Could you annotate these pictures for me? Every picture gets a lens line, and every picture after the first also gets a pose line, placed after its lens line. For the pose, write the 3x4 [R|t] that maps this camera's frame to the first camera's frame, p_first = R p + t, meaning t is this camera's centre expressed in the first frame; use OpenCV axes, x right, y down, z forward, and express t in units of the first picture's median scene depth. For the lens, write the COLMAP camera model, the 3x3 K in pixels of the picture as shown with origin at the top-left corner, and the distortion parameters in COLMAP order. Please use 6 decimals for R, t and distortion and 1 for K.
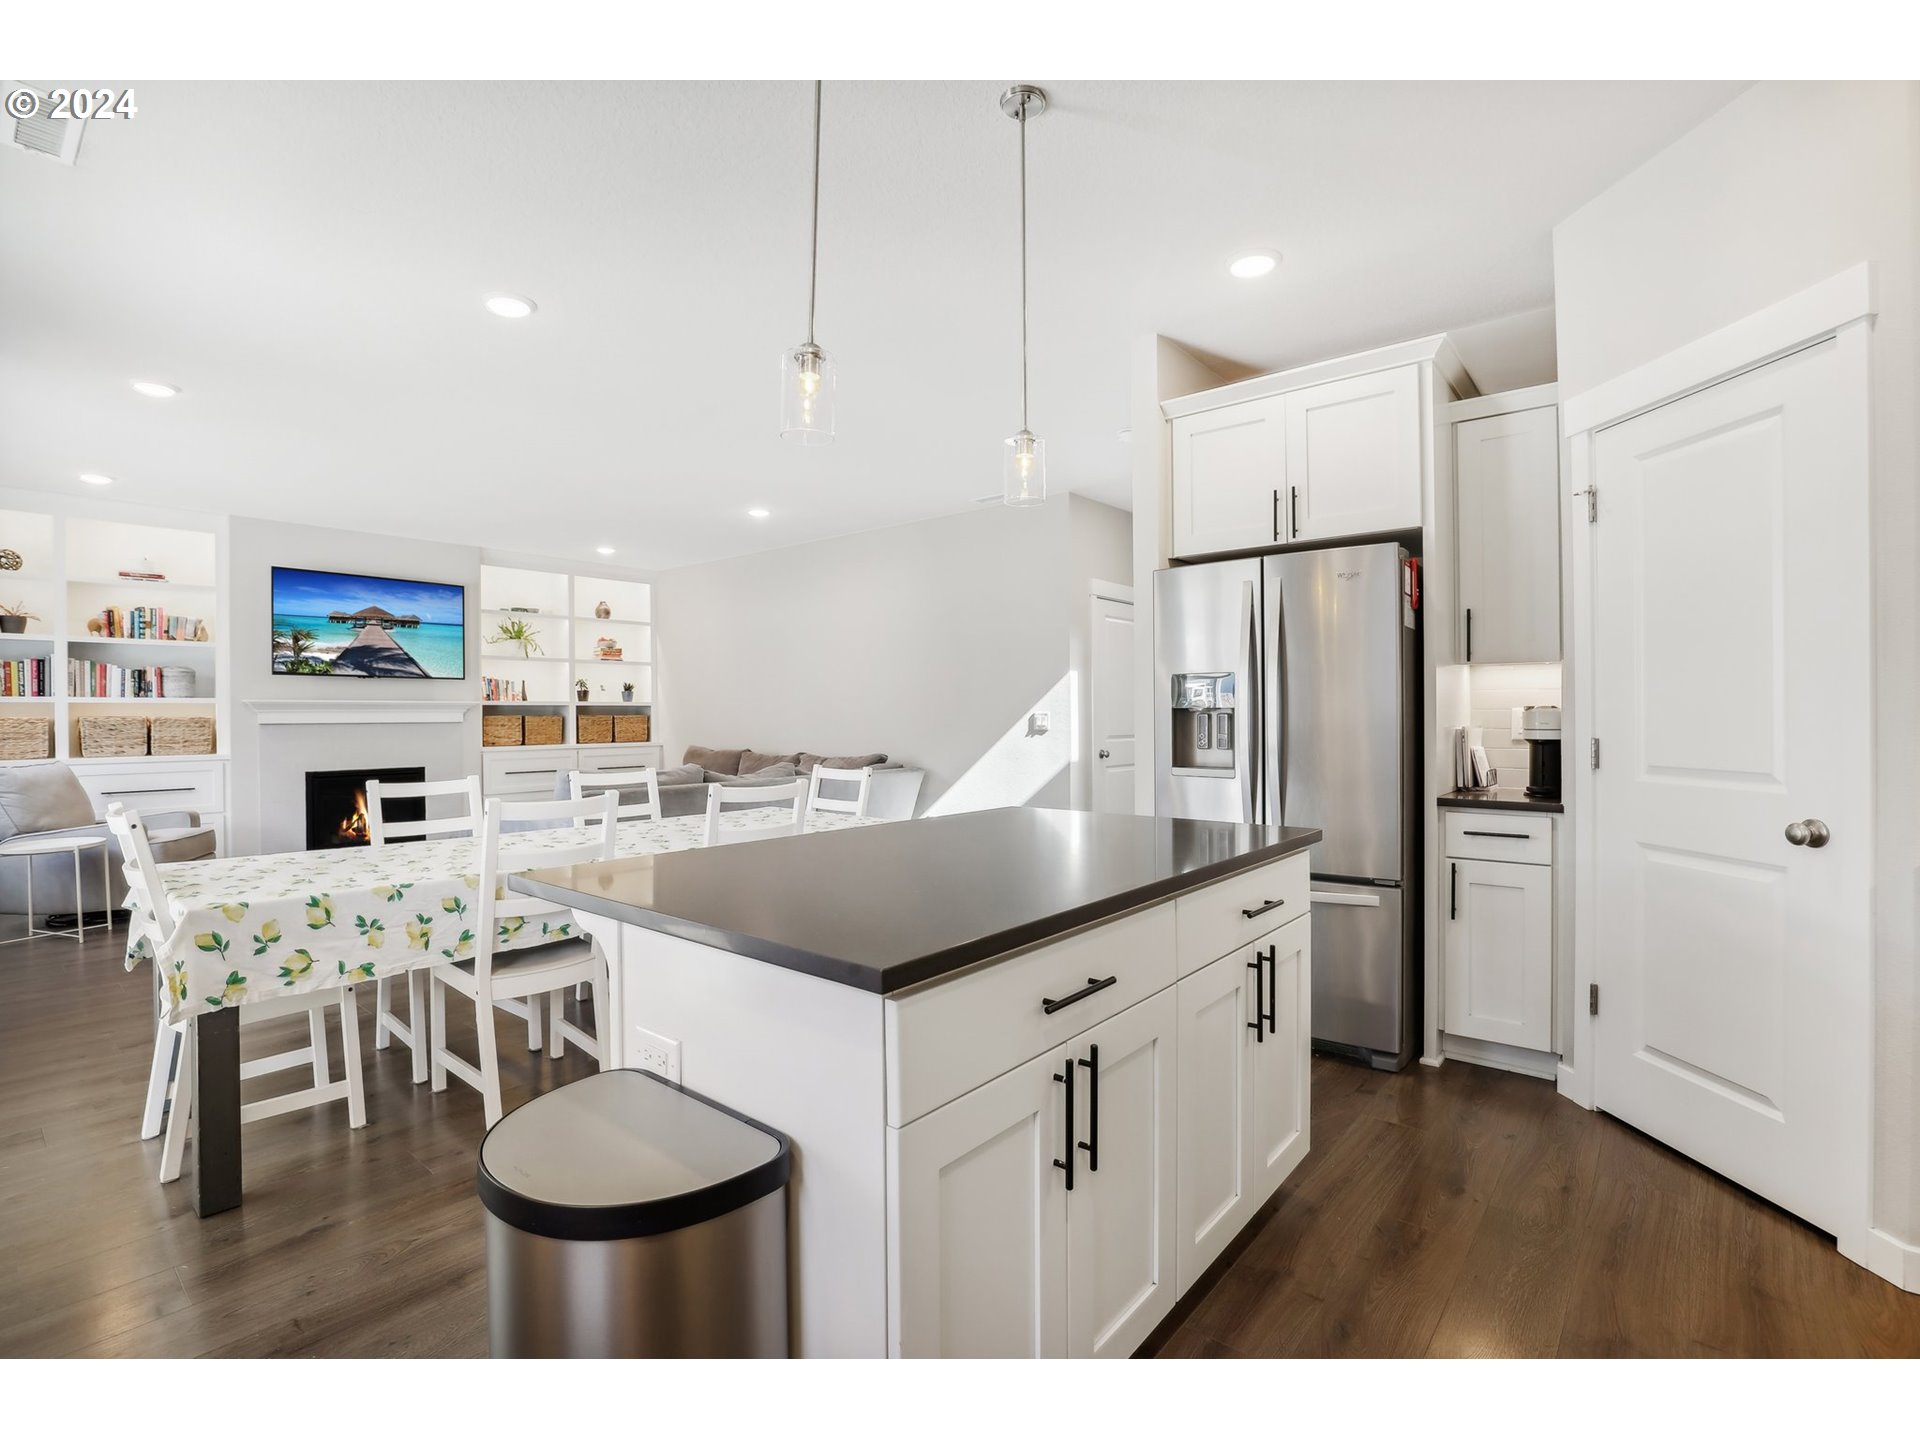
lens RADIAL K [[901.8, 0, 948.6], [0, 901.8, 725.0], [0, 0, 1]] dist [-0.058325, 0.015153]
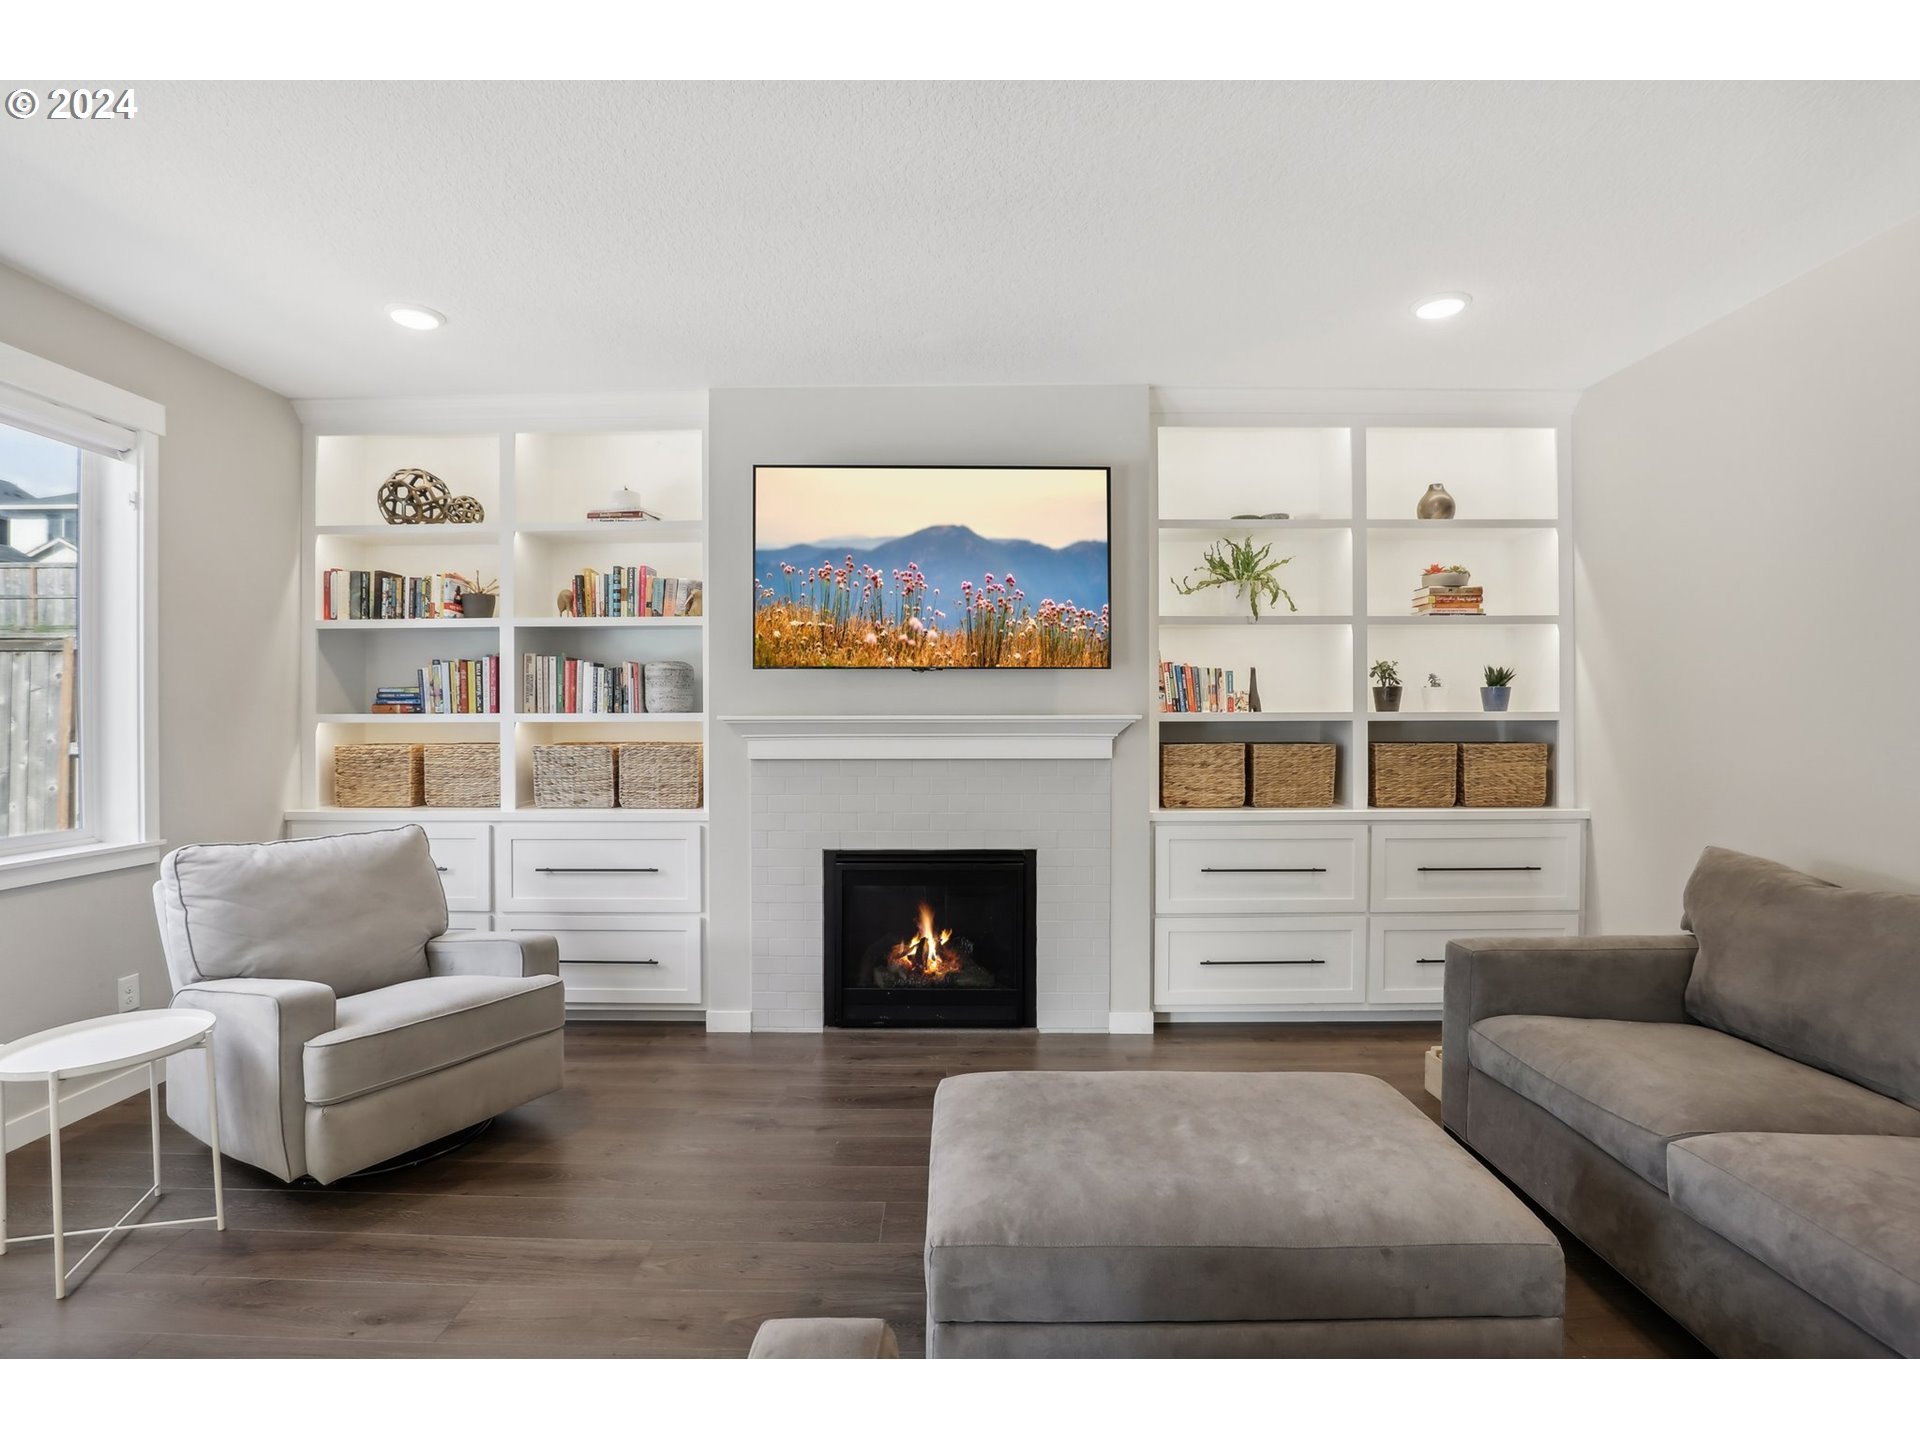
lens RADIAL K [[912.5, 0, 960.0], [0, 912.5, 720.0], [0, 0, 1]] dist [-0.030699, -0.000146]
pose [[0.631251, 0.006589, -0.775550, -0.264356], [-0.008356, 0.999964, 0.001693, -0.028564], [0.775533, 0.005412, 0.631283, 0.750793]]
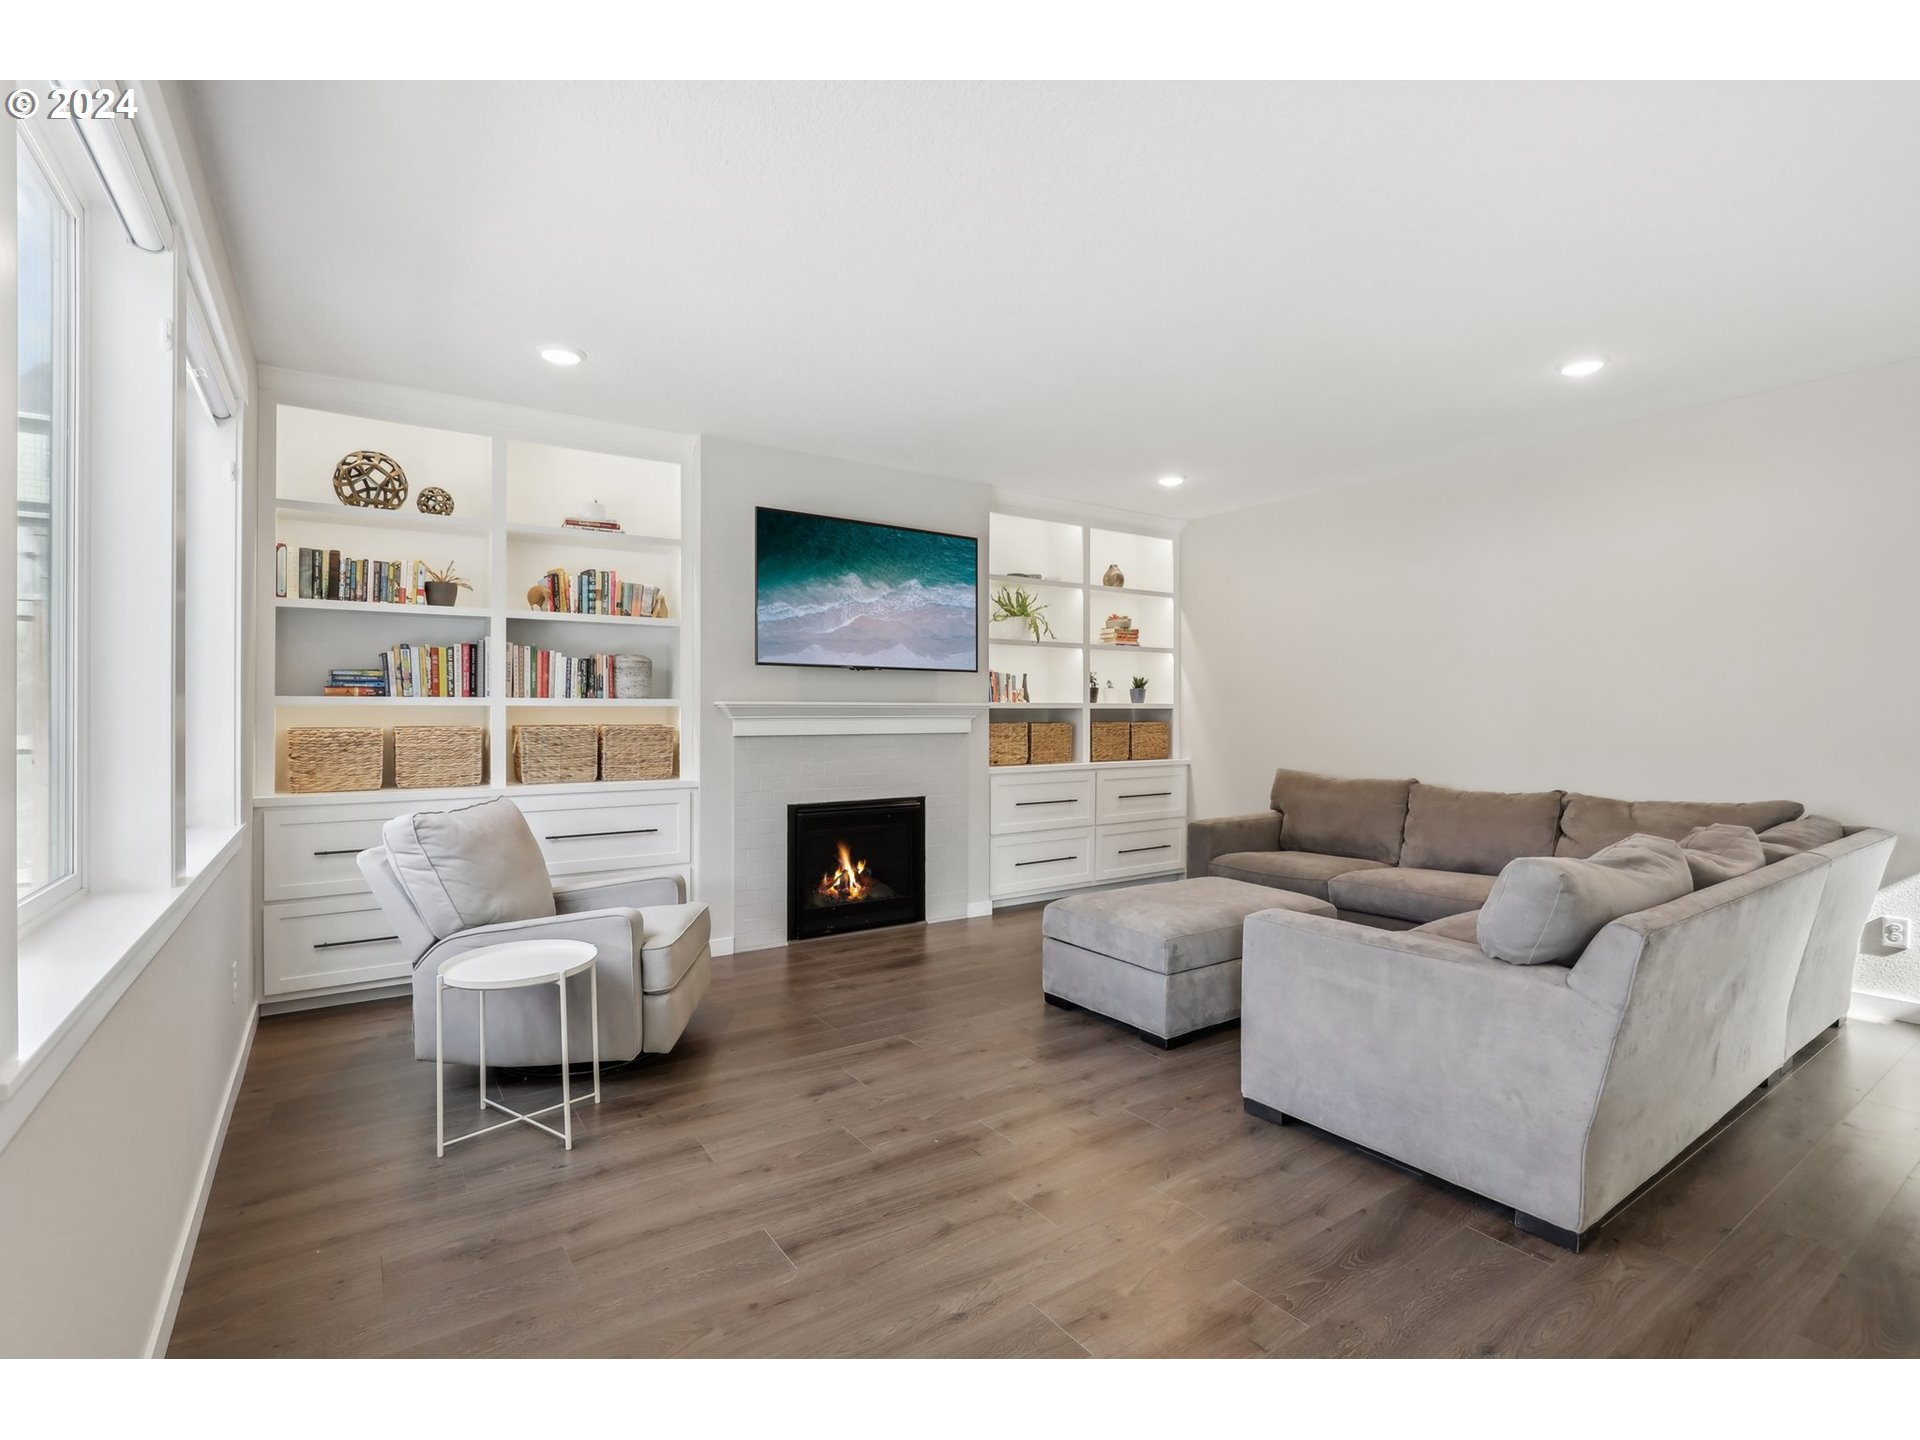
lens RADIAL K [[912.5, 0, 960.0], [0, 912.5, 720.0], [0, 0, 1]] dist [-0.030699, -0.000146]
pose [[0.962833, 0.006461, -0.270020, -0.427814], [-0.007026, 0.999975, -0.001123, -0.014748], [0.270006, 0.002979, 0.962854, 0.358997]]
